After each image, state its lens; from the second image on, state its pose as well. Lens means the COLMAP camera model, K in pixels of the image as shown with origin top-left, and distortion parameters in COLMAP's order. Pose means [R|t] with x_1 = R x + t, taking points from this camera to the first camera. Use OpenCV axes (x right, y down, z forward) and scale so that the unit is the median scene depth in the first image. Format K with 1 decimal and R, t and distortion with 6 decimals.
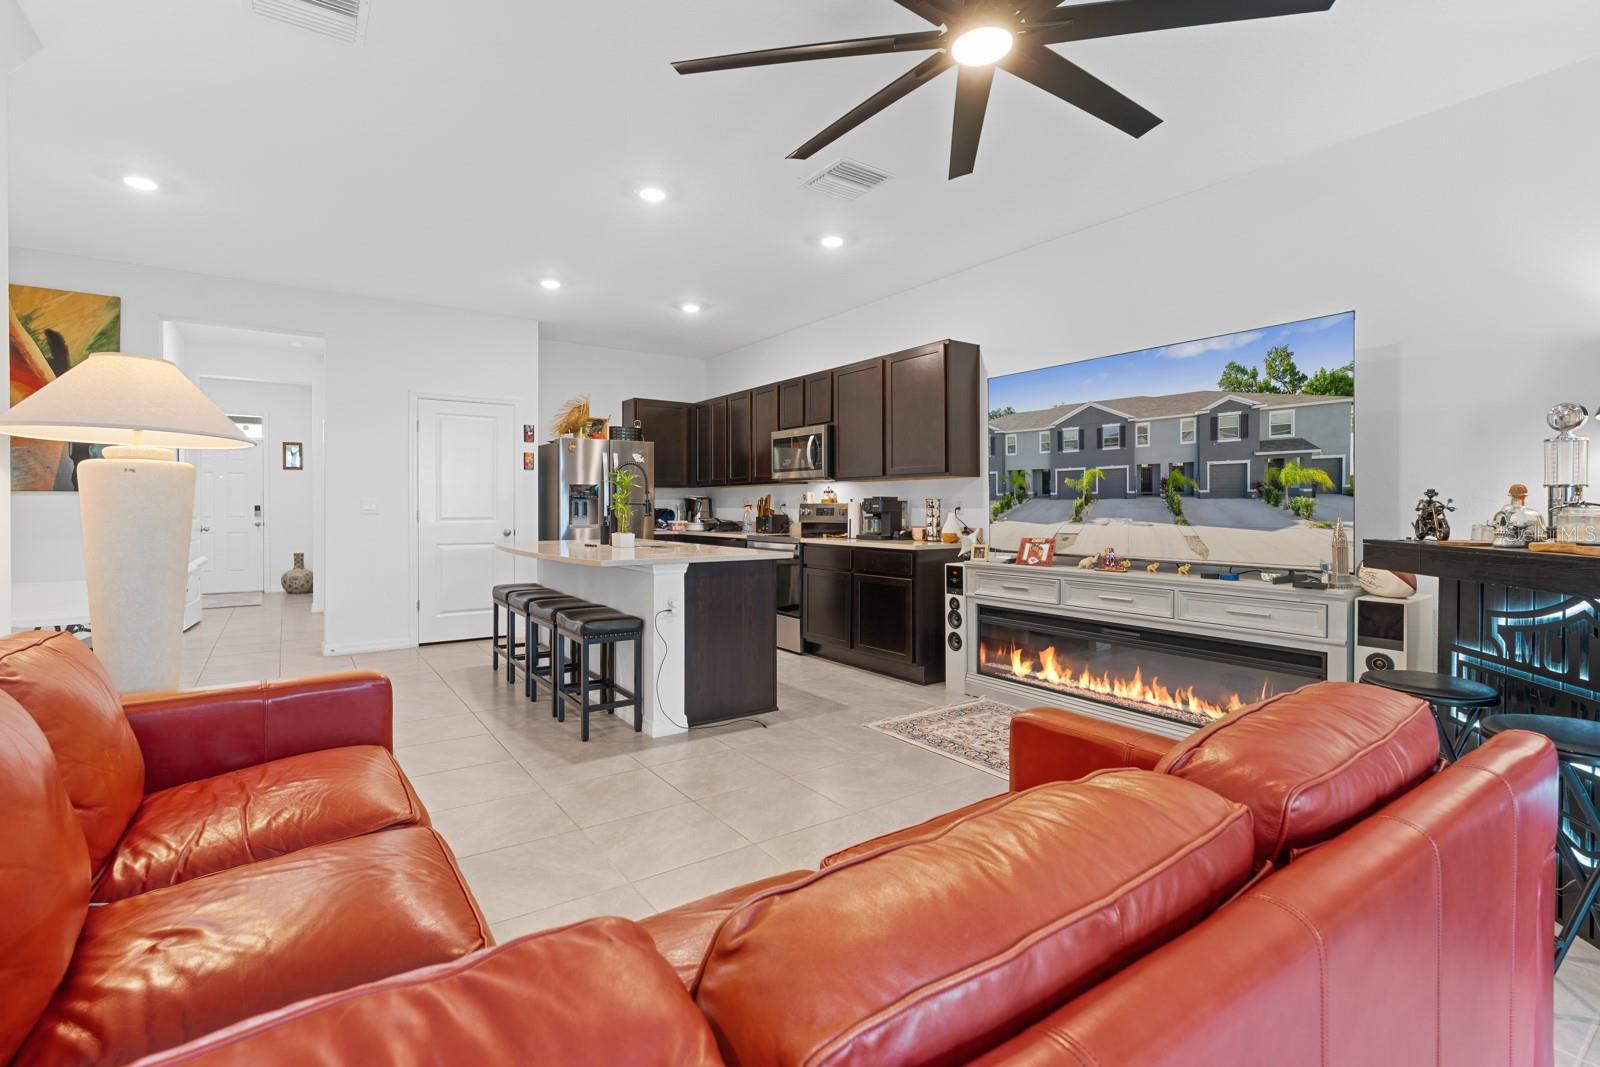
lens RADIAL K [[727.8, 0, 785.9], [0, 727.8, 514.3], [0, 0, 1]] dist [-0.011414, 0.003720]
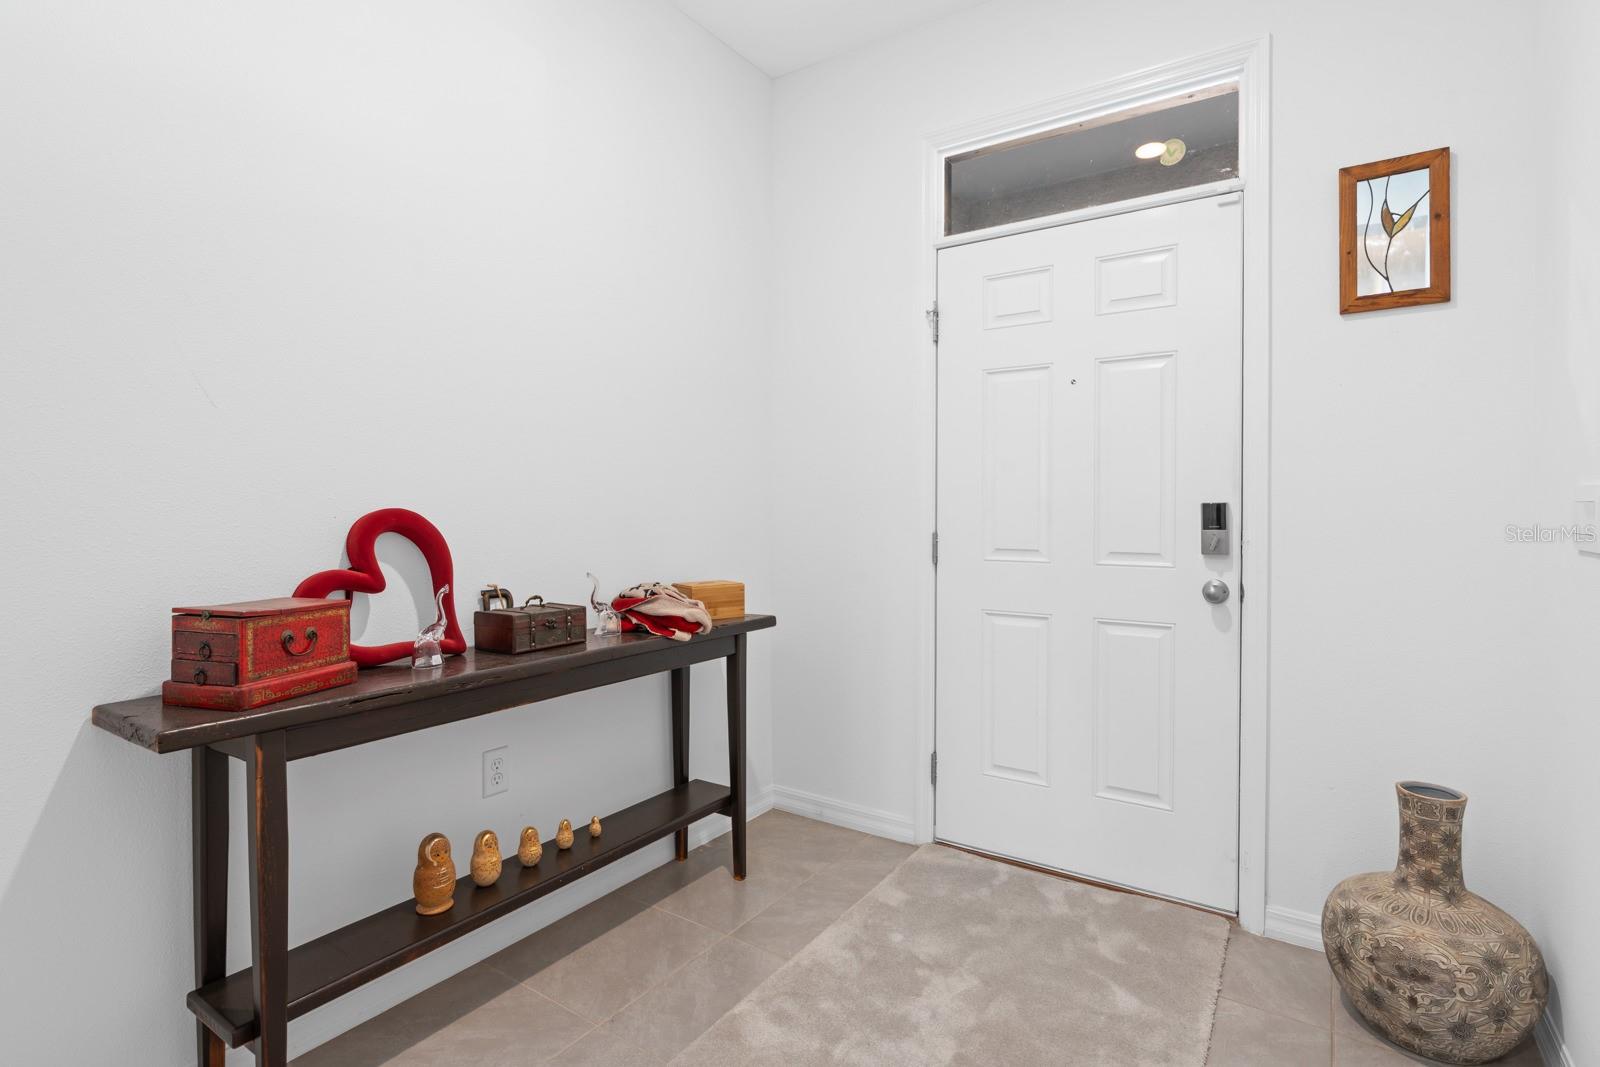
lens RADIAL K [[790.3, 0, 799.6], [0, 790.3, 517.1], [0, 0, 1]] dist [-0.006178, 0.000041]
pose [[0.370465, 0.010224, -0.928790, -1.157245], [-0.008202, 0.999936, 0.007735, -0.018925], [0.928810, 0.004752, 0.370525, 1.653838]]
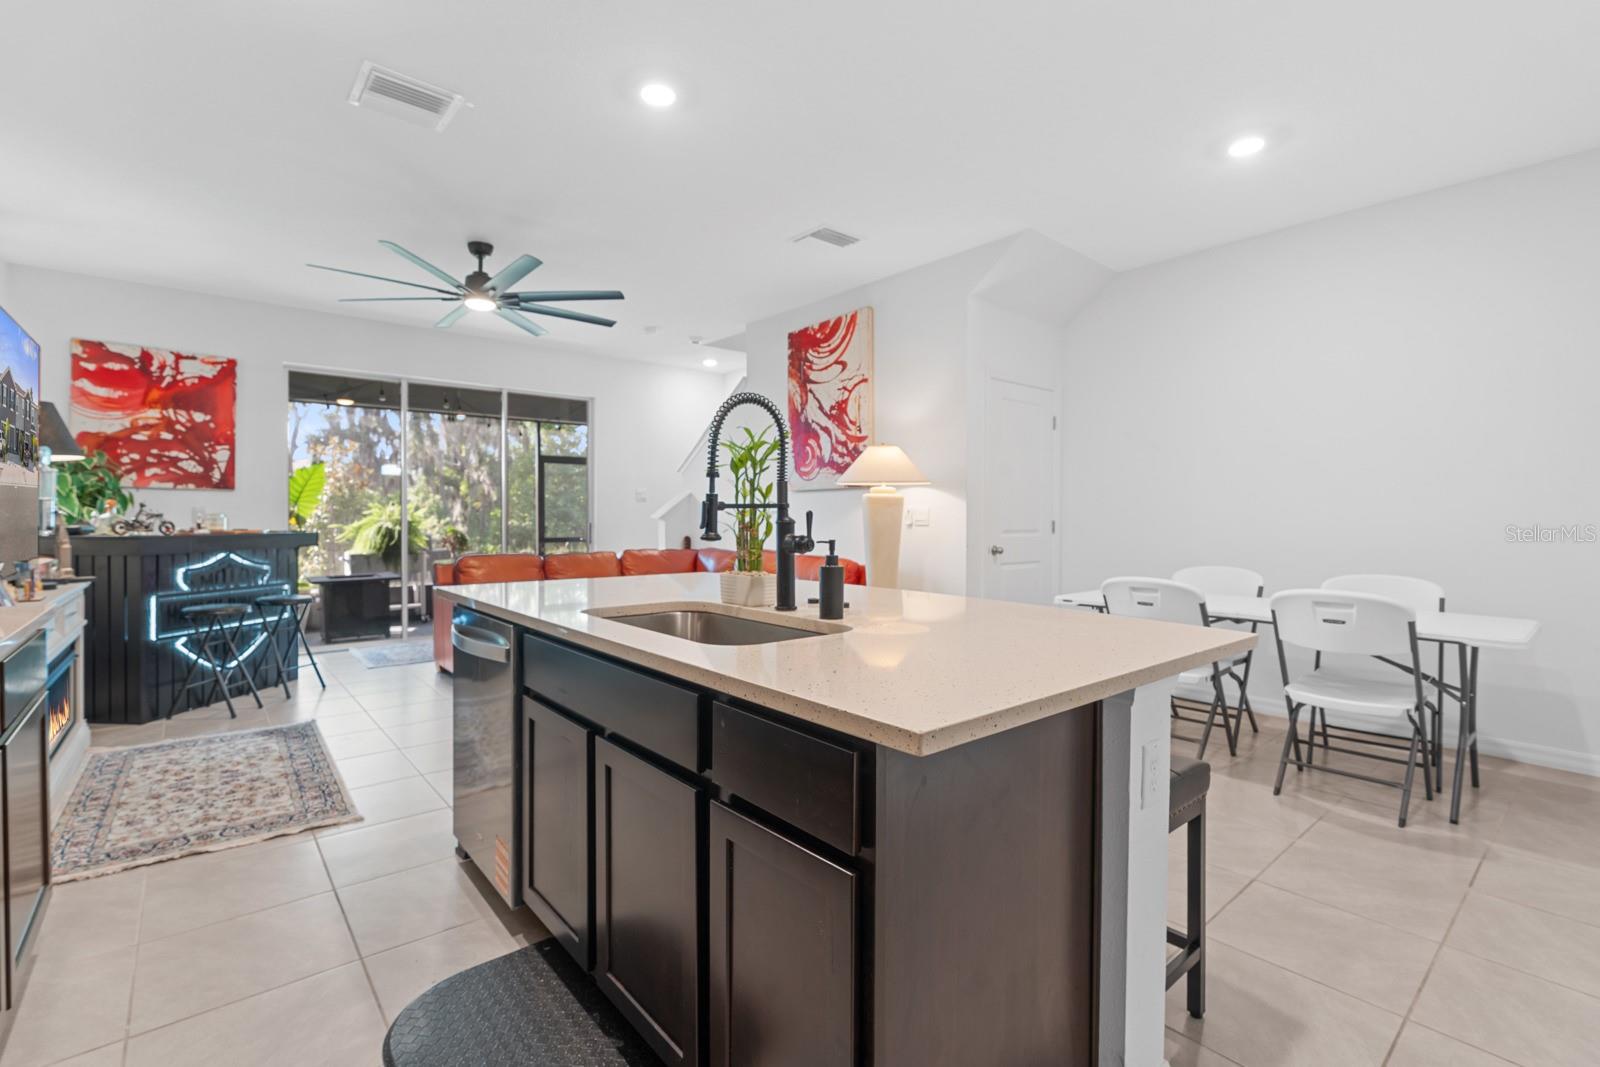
lens RADIAL K [[727.8, 0, 797.6], [0, 727.8, 517.5], [0, 0, 1]] dist [-0.011414, 0.003720]
pose [[-0.996099, -0.003348, -0.088174, -0.205633], [-0.004425, 0.999918, 0.012025, -0.013910], [0.088127, 0.012368, -0.996032, 1.397753]]
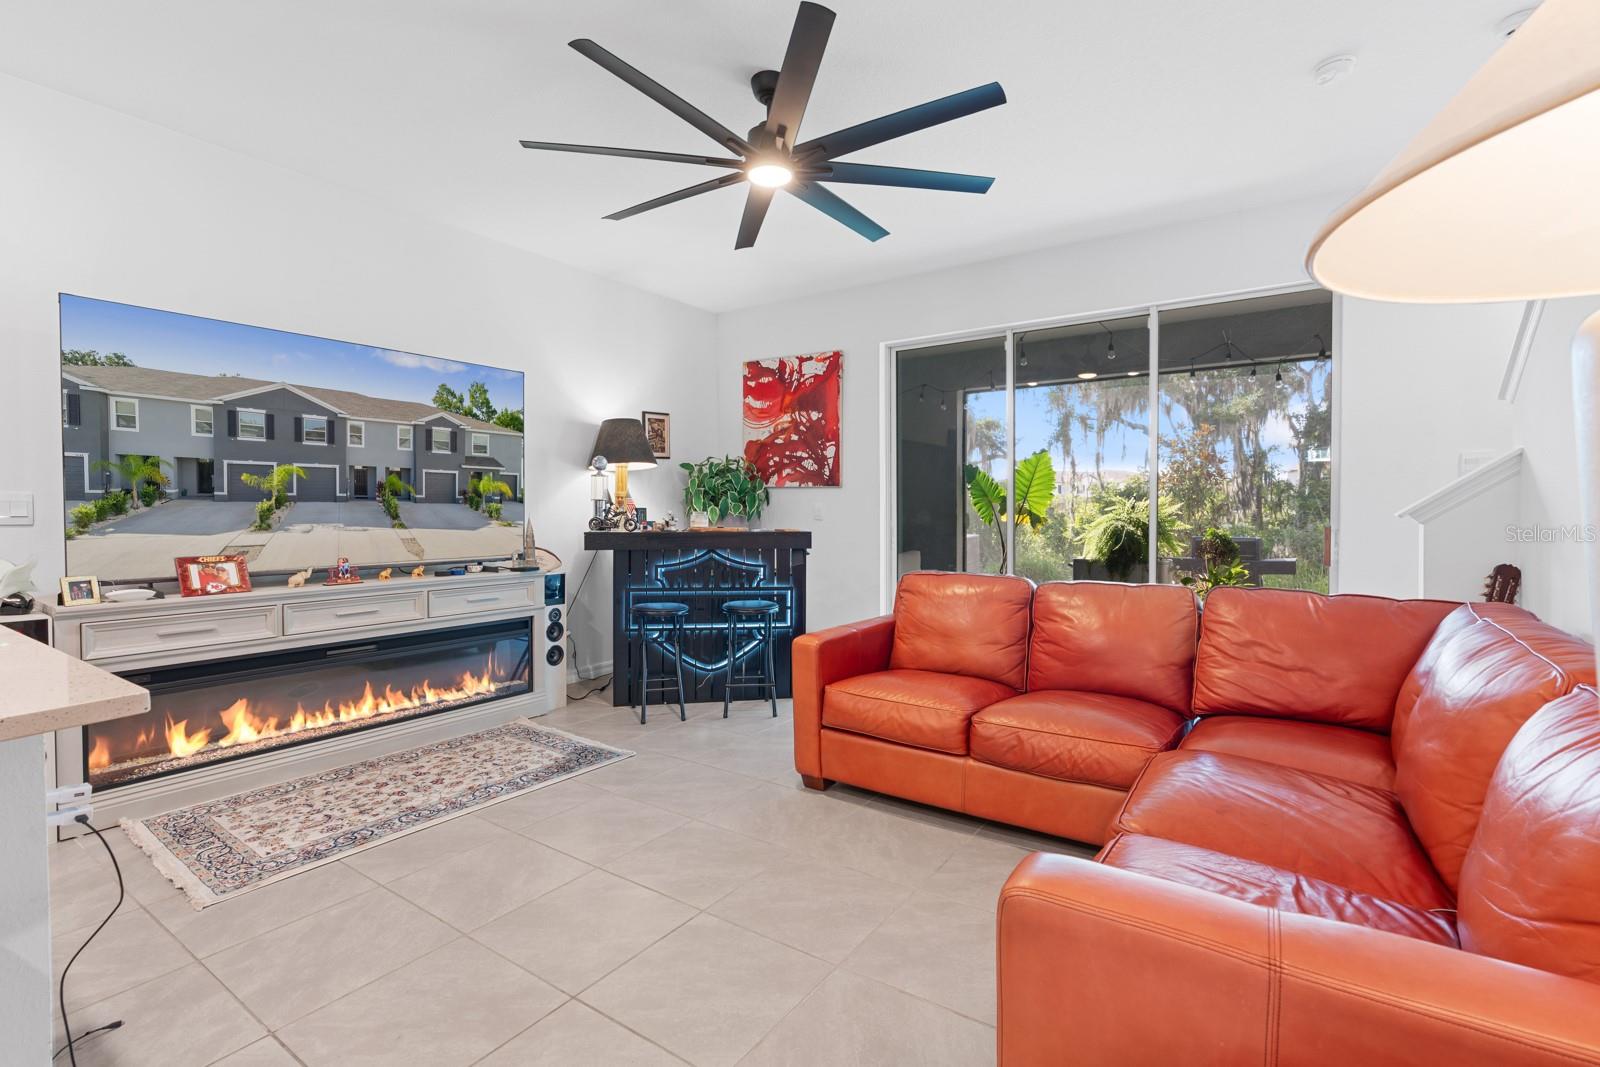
lens RADIAL K [[727.8, 0, 799.3], [0, 727.8, 527.7], [0, 0, 1]] dist [-0.011414, 0.003720]
pose [[-0.357676, -0.019001, 0.933652, -0.446888], [0.011254, 0.999633, 0.024656, -0.004232], [-0.933778, 0.019326, -0.357331, 0.614392]]
